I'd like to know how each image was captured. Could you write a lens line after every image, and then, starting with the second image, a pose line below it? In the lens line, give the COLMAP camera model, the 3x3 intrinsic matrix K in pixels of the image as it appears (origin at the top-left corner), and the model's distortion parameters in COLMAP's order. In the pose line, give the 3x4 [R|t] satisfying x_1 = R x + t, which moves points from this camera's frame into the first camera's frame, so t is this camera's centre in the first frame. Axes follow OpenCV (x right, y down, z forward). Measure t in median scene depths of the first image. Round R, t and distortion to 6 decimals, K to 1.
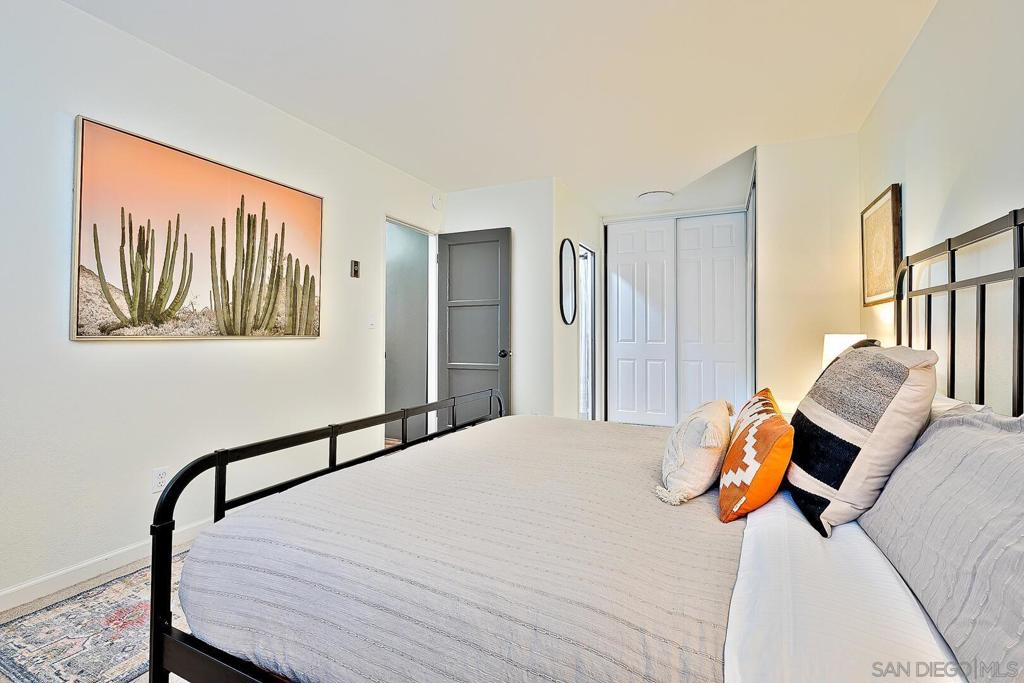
lens RADIAL K [[460.3, 0, 510.3], [0, 460.3, 338.2], [0, 0, 1]] dist [0.001019, 0.000074]
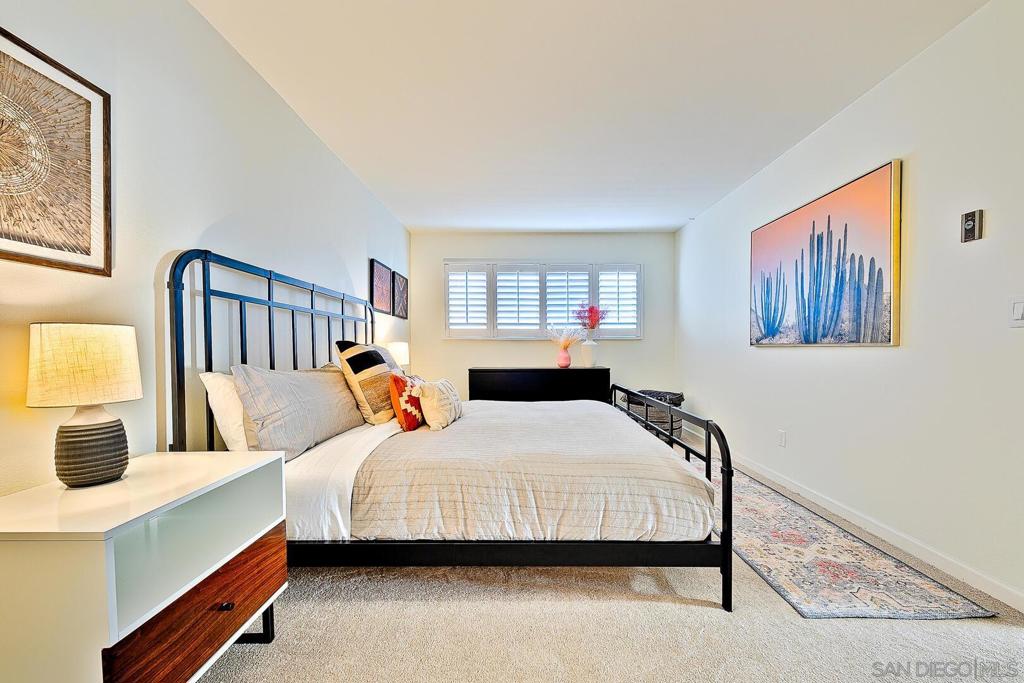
lens RADIAL K [[411.5, 0, 514.9], [0, 411.5, 346.4], [0, 0, 1]] dist [-0.000031, -0.000002]
pose [[-0.912509, -0.001518, -0.409055, 0.505502], [-0.003829, 0.999981, 0.004832, -0.000390], [0.409039, 0.005976, -0.912497, 1.591828]]
